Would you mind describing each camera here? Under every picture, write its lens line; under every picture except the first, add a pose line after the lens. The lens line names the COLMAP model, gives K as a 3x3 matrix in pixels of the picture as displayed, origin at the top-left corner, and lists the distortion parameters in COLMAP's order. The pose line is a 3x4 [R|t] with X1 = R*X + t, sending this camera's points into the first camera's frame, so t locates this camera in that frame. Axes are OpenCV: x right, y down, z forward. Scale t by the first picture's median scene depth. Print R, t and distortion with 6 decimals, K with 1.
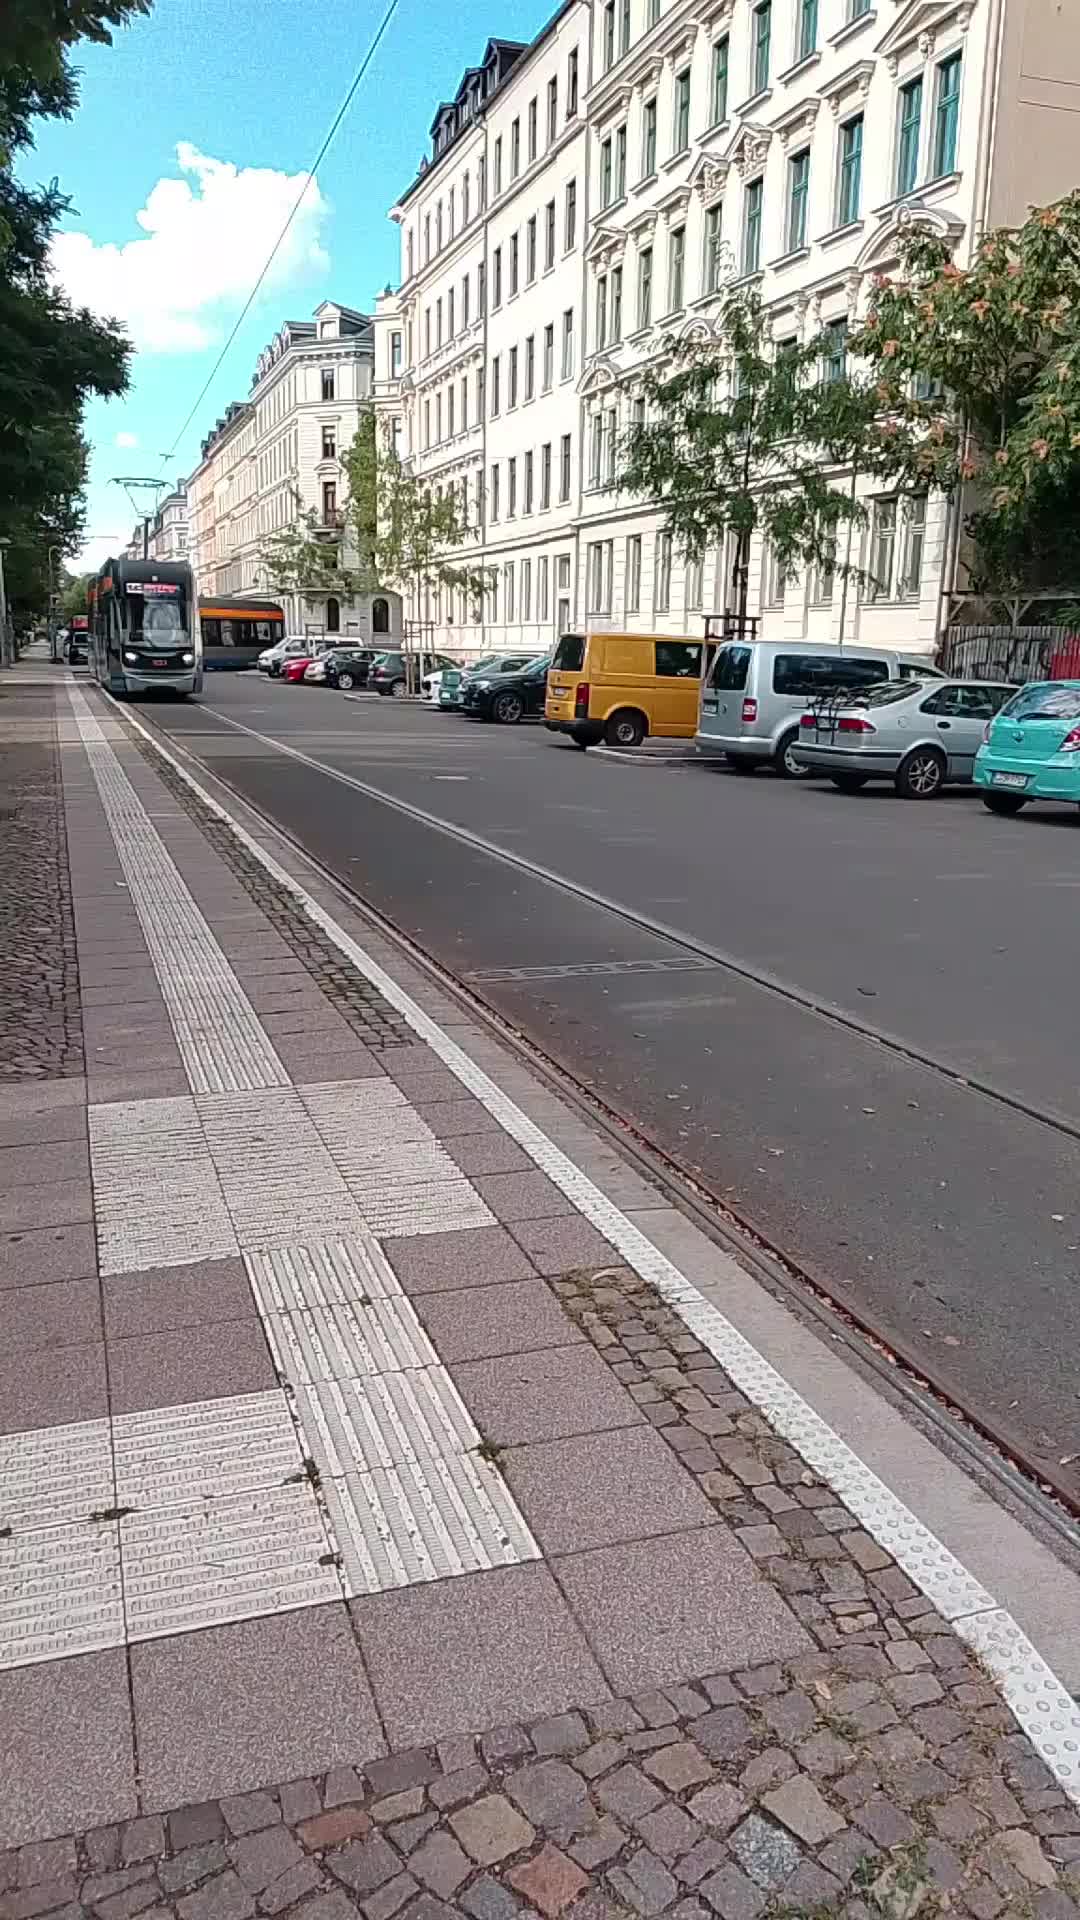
lens RADIAL K [[1376.4, 0, 540.7], [0, 1376.4, 990.7], [0, 0, 1]] dist [0.080347, -0.126984]
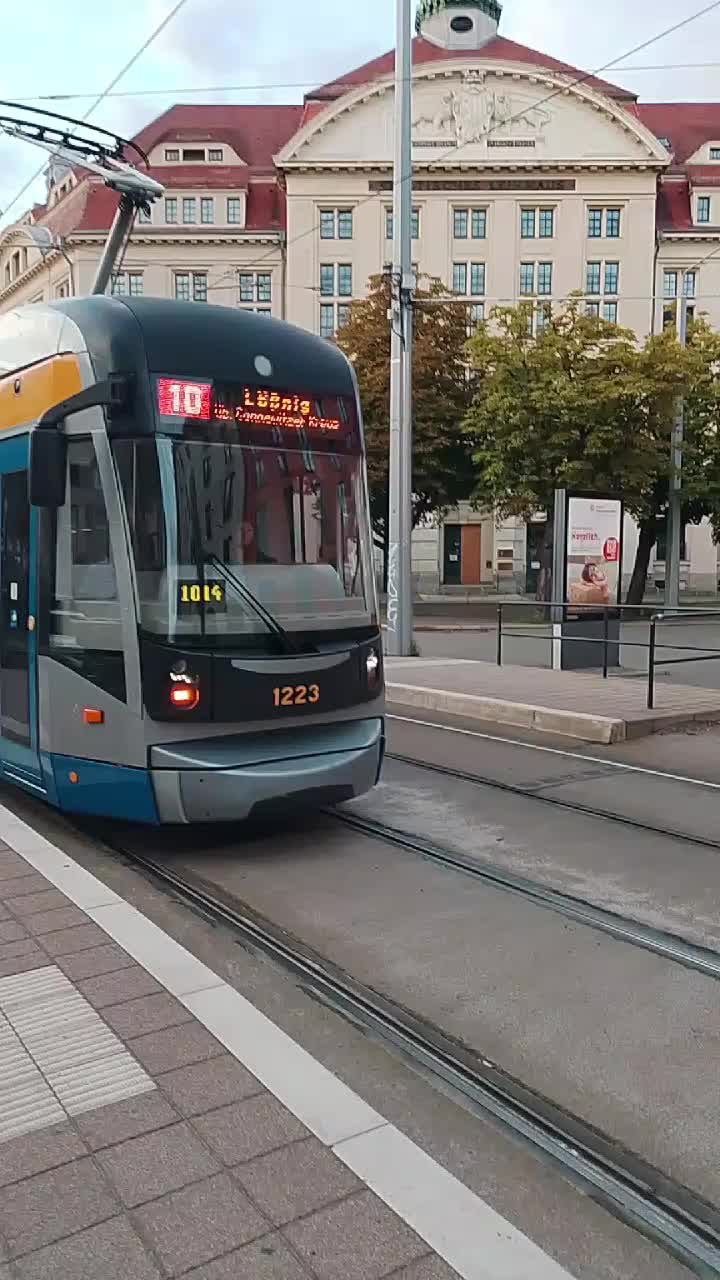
lens RADIAL K [[917.6, 0, 360.5], [0, 917.6, 660.5], [0, 0, 1]] dist [0.080347, -0.126984]
pose [[0.957905, -0.041705, 0.284041, -0.135175], [0.083665, 0.986999, -0.137236, -0.095601], [-0.274625, 0.155224, 0.948940, 0.367635]]
